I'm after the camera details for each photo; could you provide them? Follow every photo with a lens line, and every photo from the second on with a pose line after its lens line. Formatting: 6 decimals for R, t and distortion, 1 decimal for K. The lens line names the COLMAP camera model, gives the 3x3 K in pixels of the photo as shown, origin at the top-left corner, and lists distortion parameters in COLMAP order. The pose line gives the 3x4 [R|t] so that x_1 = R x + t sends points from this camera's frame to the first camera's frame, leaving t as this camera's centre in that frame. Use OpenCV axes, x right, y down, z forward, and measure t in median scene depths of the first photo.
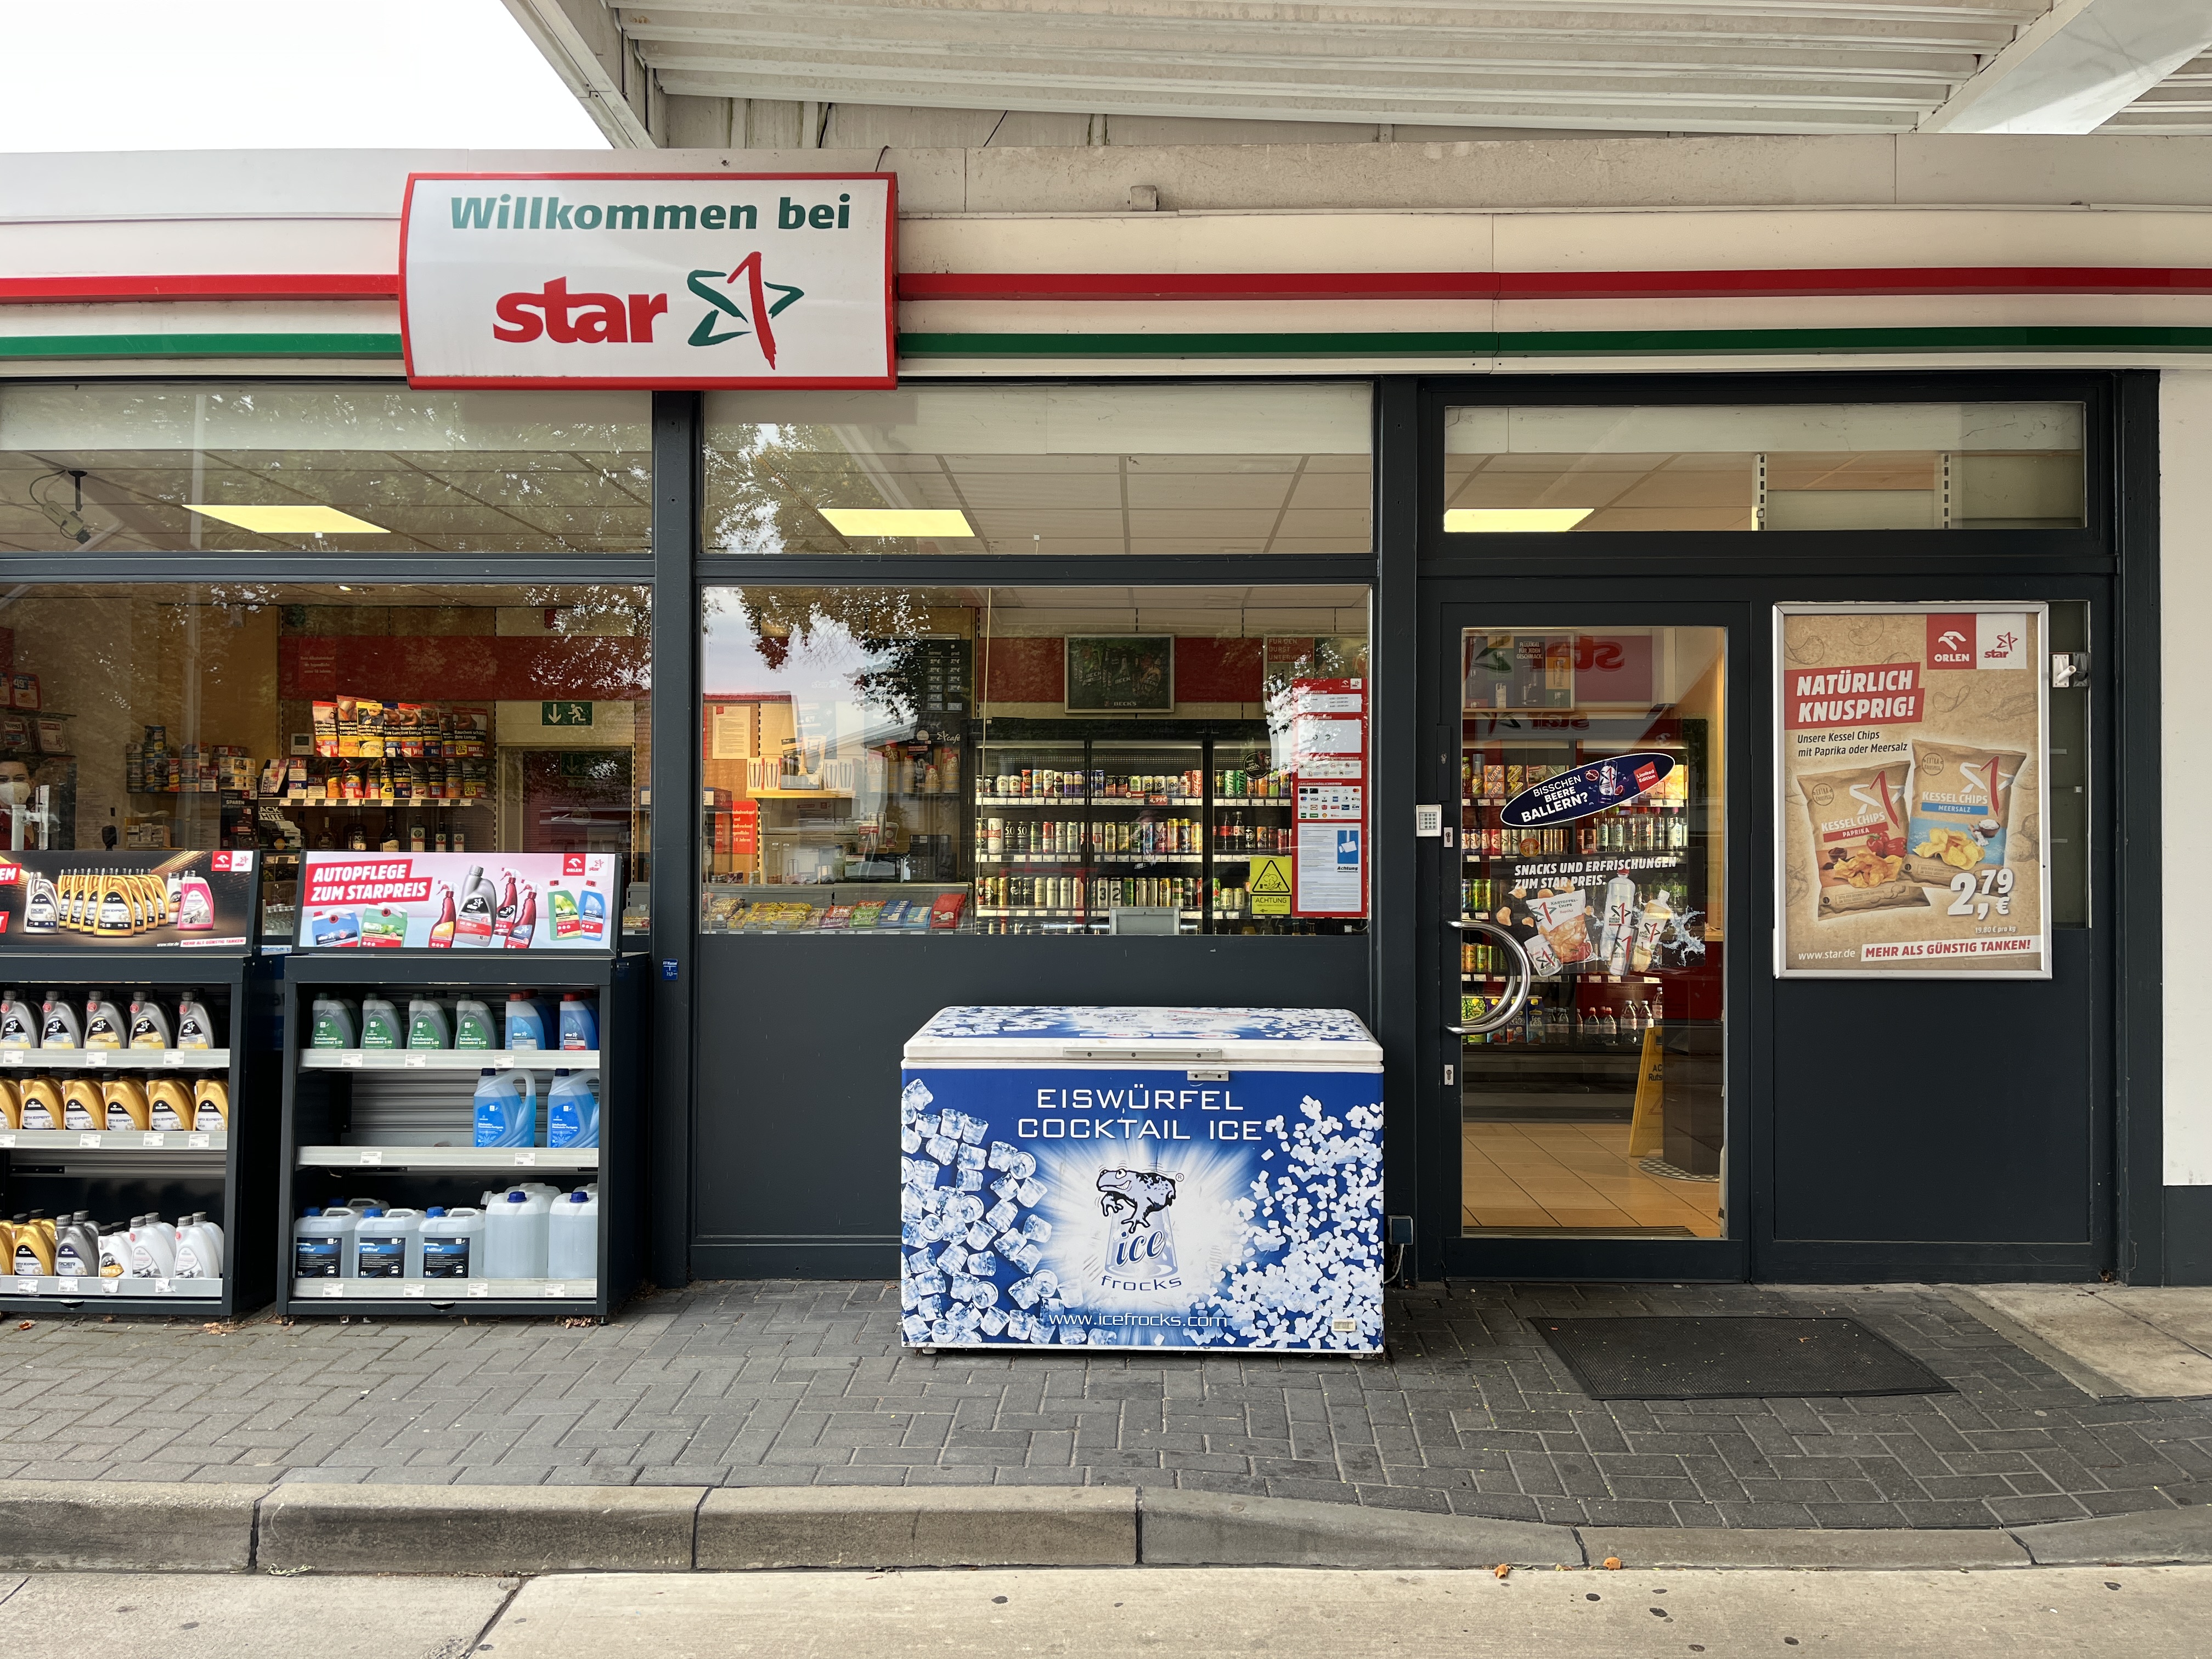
lens RADIAL K [[1670.6, 0, 1107.1], [0, 1670.6, 806.1], [0, 0, 1]] dist [0.105131, -0.155544]
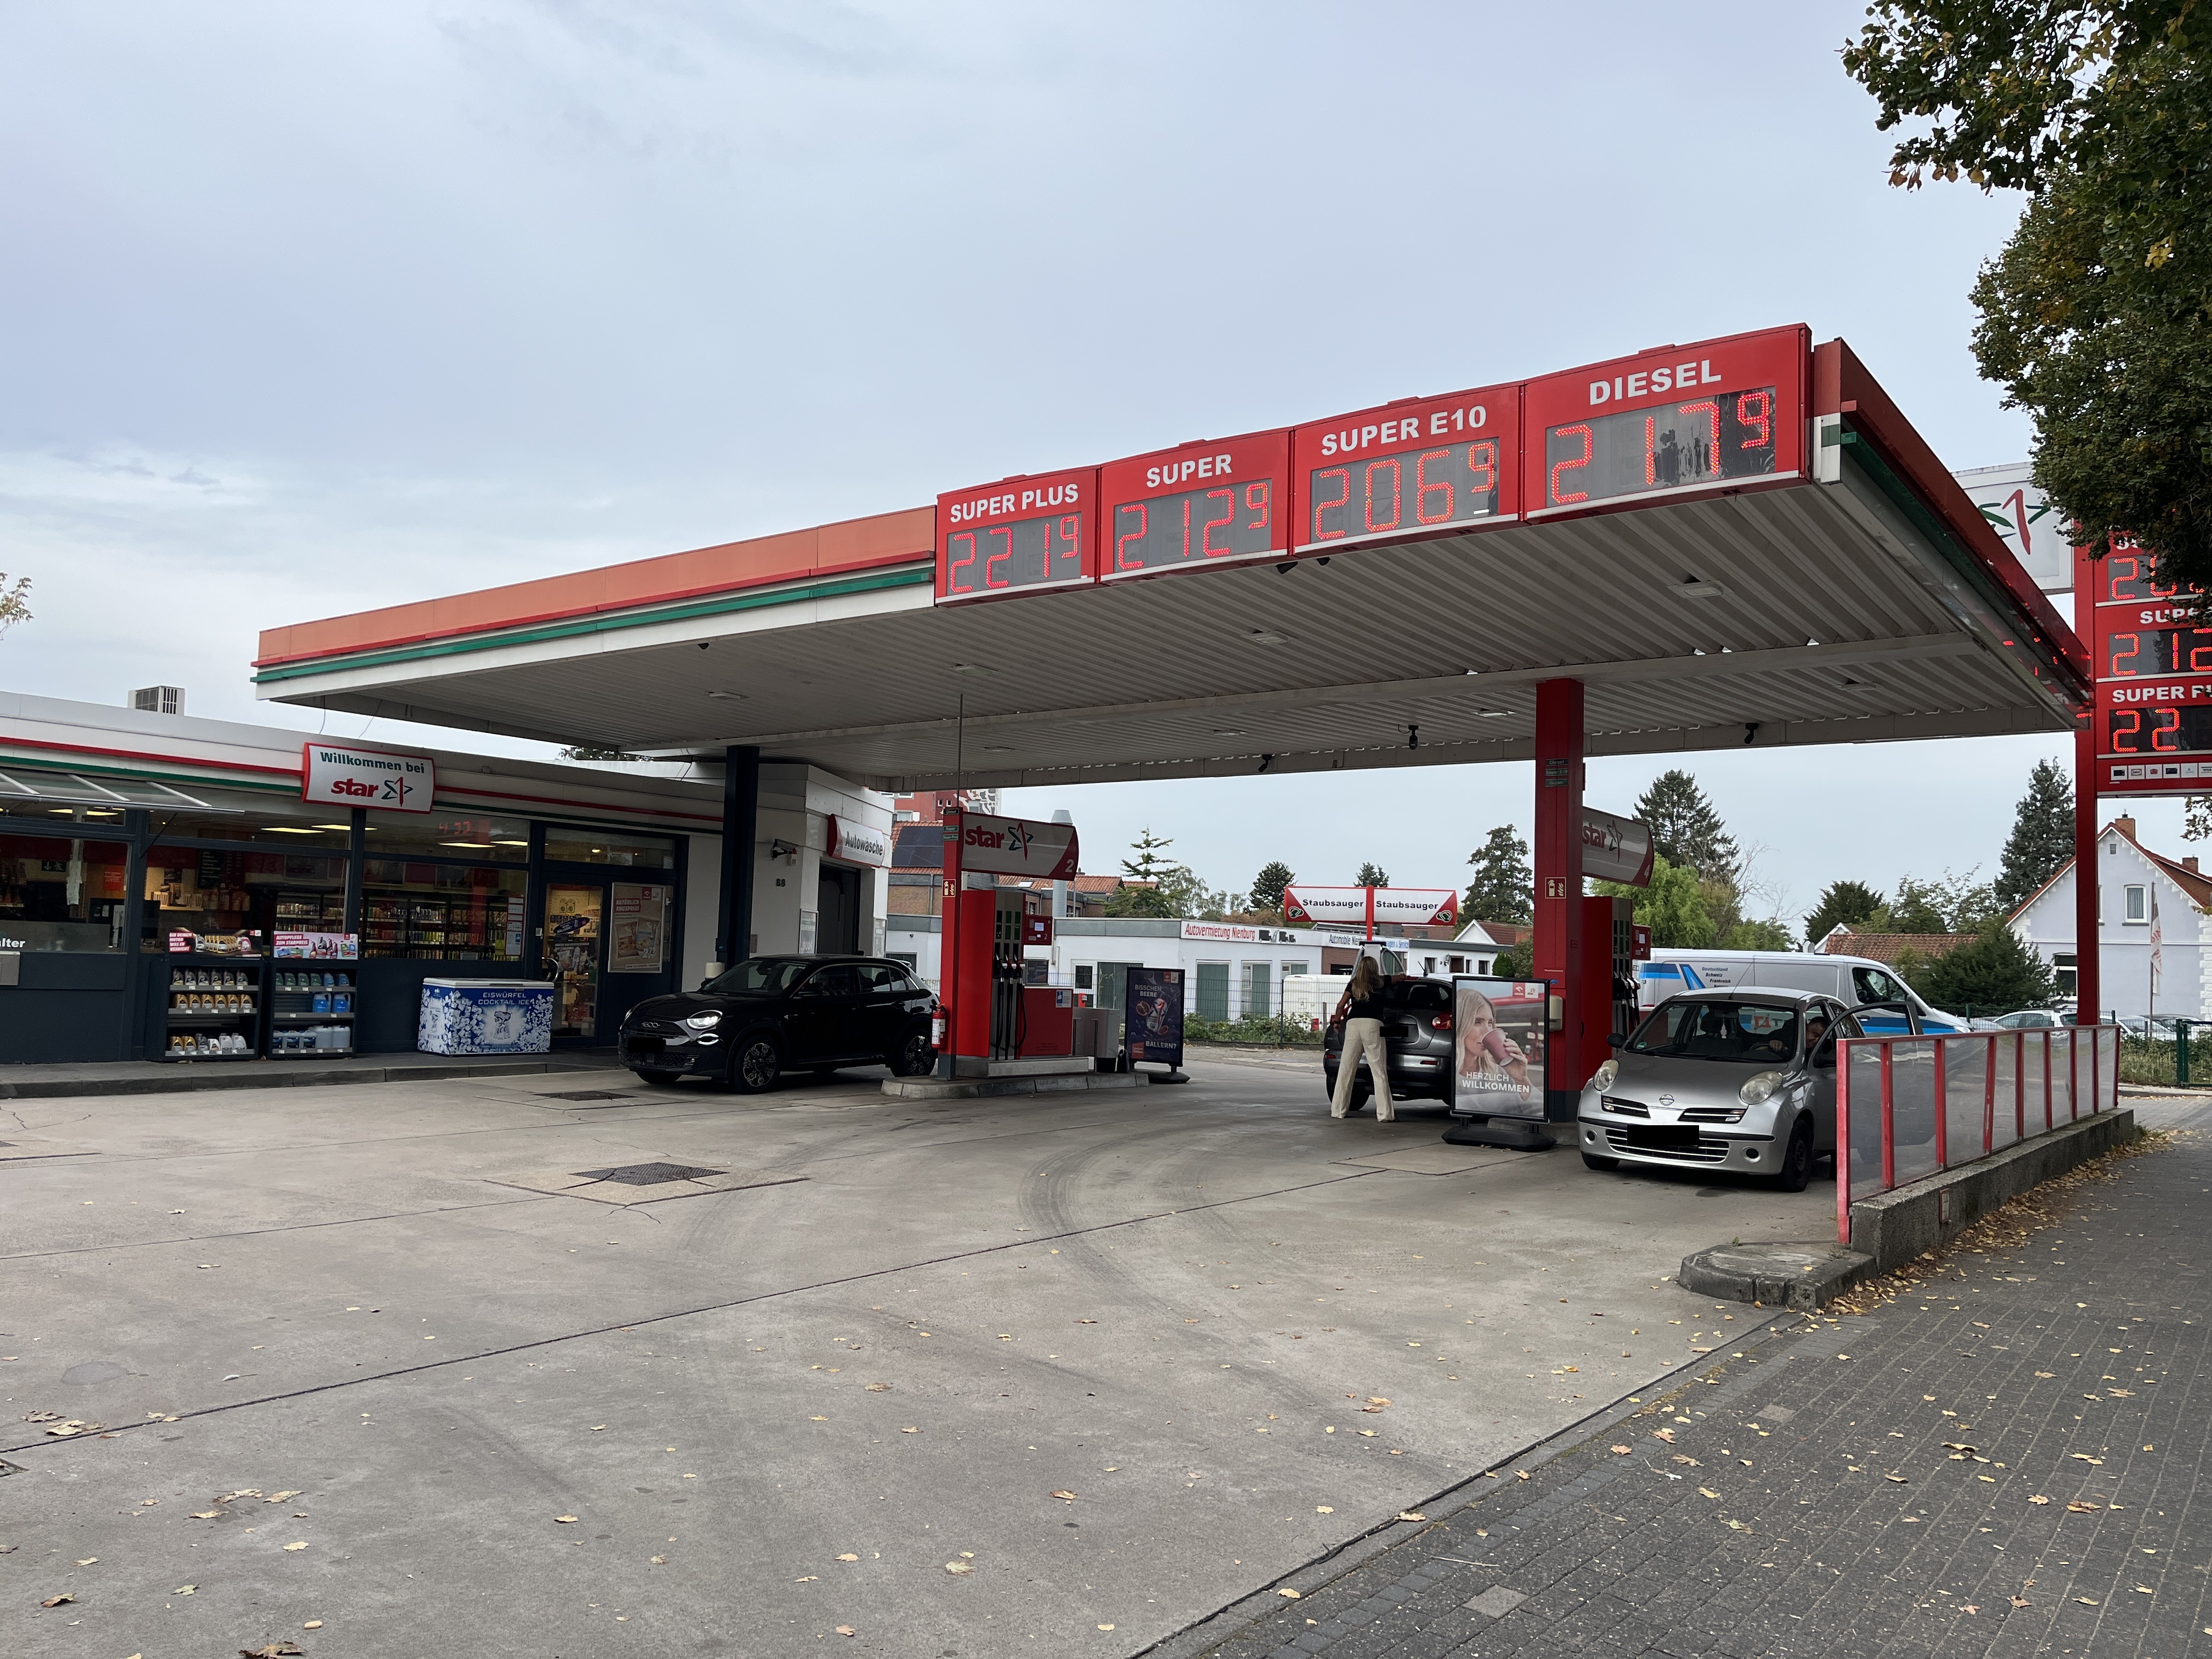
lens RADIAL K [[1666.2, 0, 1099.0], [0, 1666.2, 850.0], [0, 0, 1]] dist [0.028024, -0.005477]
pose [[0.592604, 0.072298, 0.802243, -2.298774], [-0.042168, 0.997383, -0.058736, -0.008796], [-0.804390, 0.000978, 0.594101, -2.510832]]
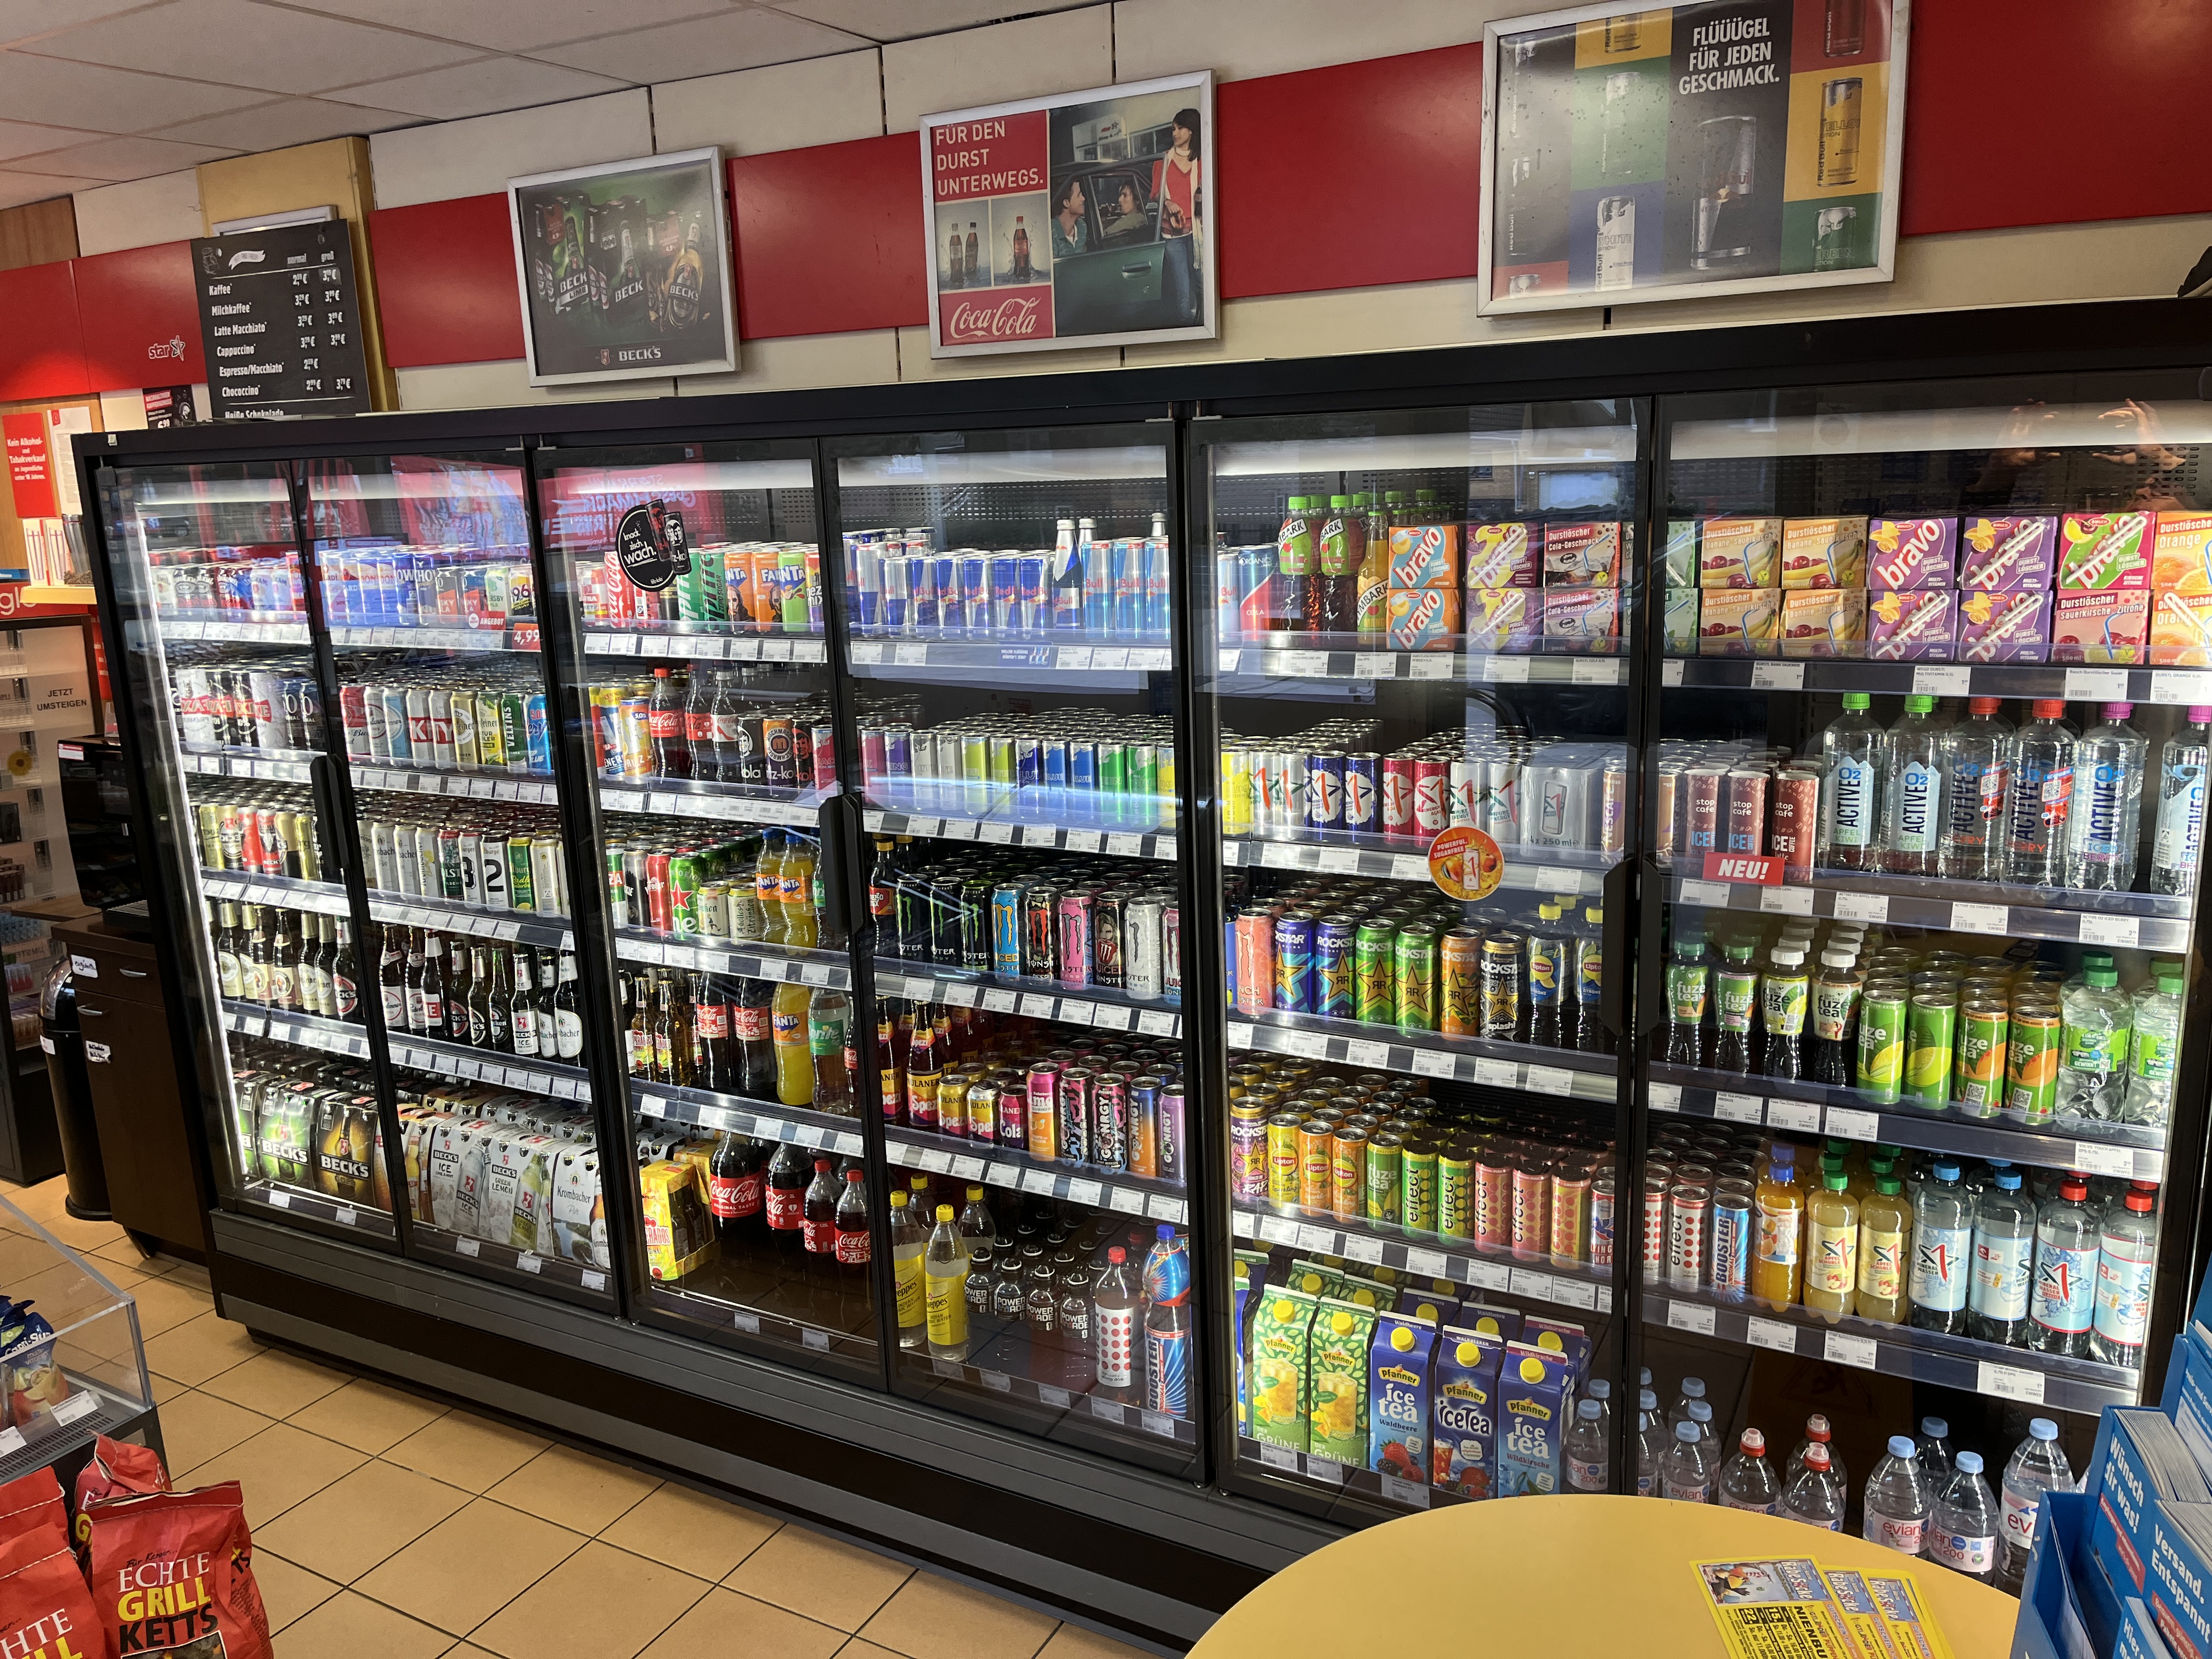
lens RADIAL K [[1666.2, 0, 1099.0], [0, 1666.2, 850.0], [0, 0, 1]] dist [0.028024, -0.005477]
pose [[0.883435, 0.073171, -0.462804, 0.322837], [0.045058, 0.969887, 0.239353, -0.041813], [0.466381, -0.232306, 0.853535, 0.760213]]
